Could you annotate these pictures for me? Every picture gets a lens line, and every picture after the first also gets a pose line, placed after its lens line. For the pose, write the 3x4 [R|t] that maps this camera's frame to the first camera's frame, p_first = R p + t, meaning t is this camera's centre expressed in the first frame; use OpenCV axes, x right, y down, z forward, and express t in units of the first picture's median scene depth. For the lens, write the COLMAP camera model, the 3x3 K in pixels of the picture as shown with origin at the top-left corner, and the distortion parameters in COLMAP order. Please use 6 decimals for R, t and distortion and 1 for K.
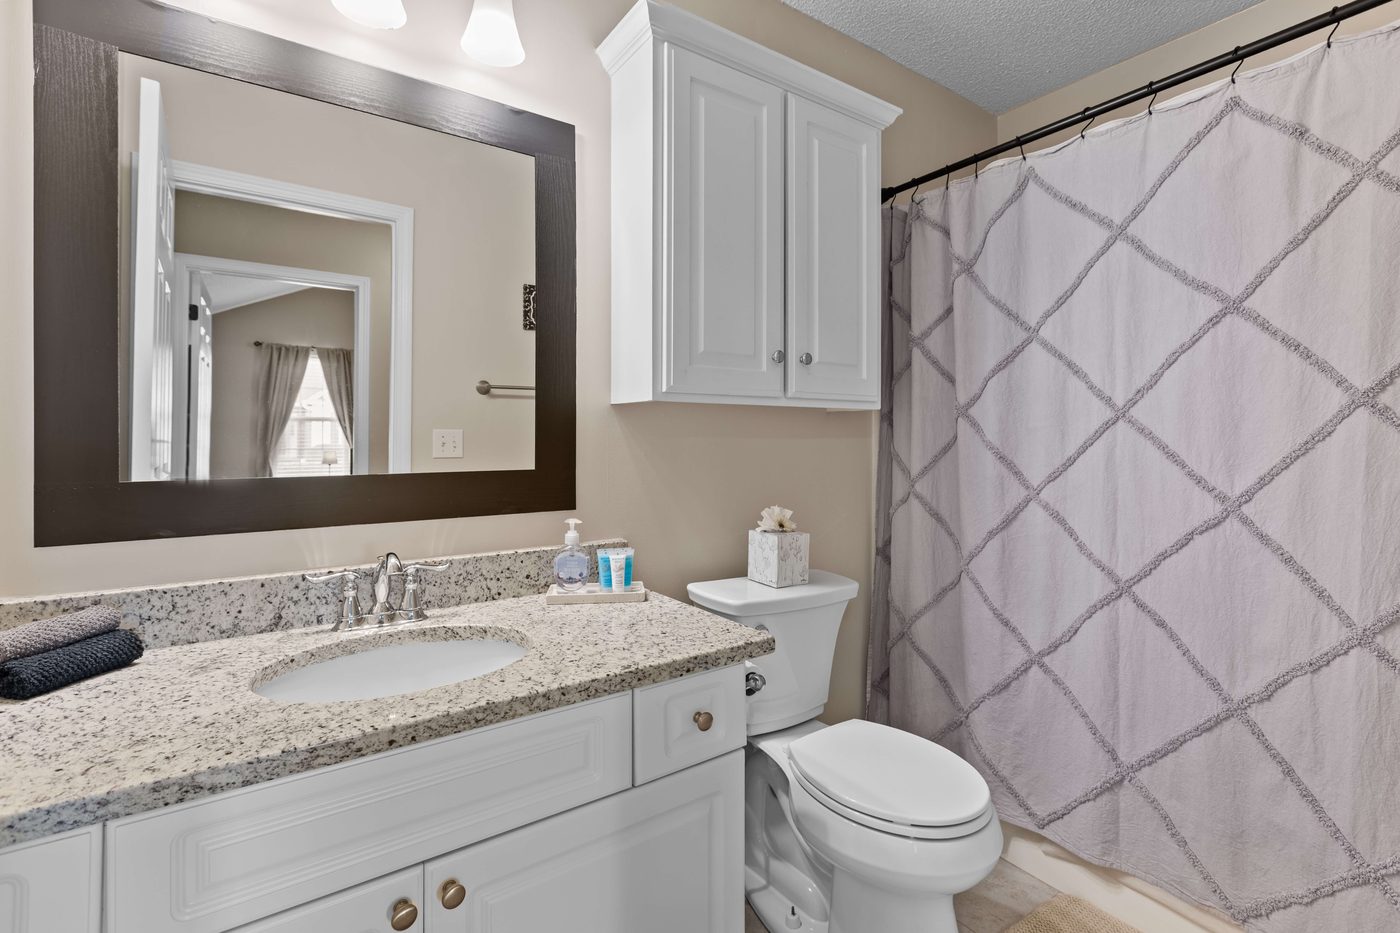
lens RADIAL K [[626.3, 0, 703.2], [0, 626.3, 449.7], [0, 0, 1]] dist [-0.002556, -0.000031]
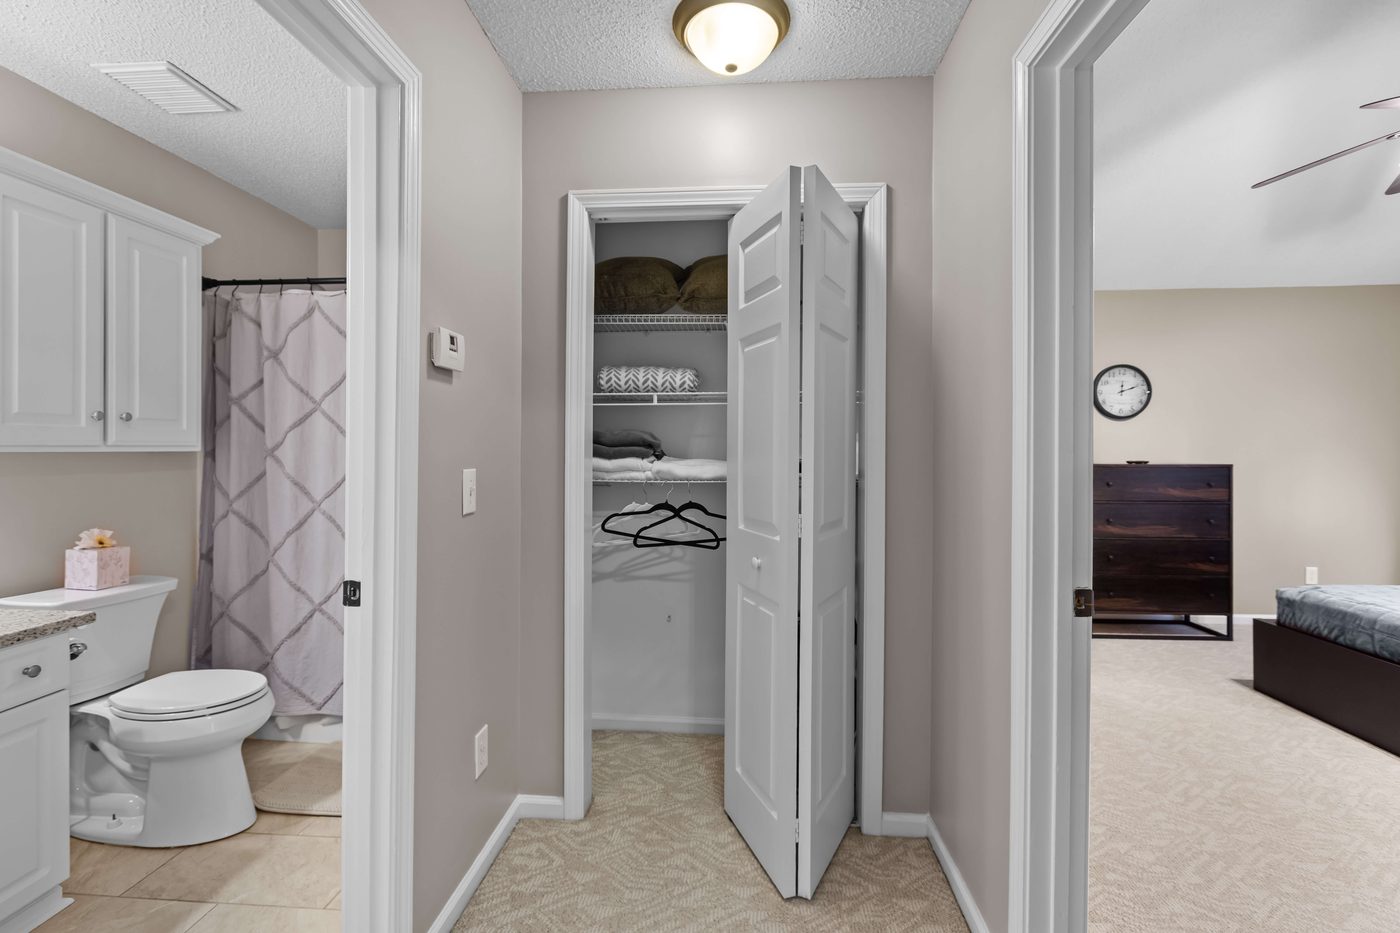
lens RADIAL K [[626.3, 0, 703.2], [0, 626.3, 449.7], [0, 0, 1]] dist [-0.002556, -0.000031]
pose [[0.626997, 0.000648, 0.779021, -0.098949], [0.006856, 0.999956, -0.006350, -0.054797], [-0.778991, 0.009323, 0.626966, -0.763602]]
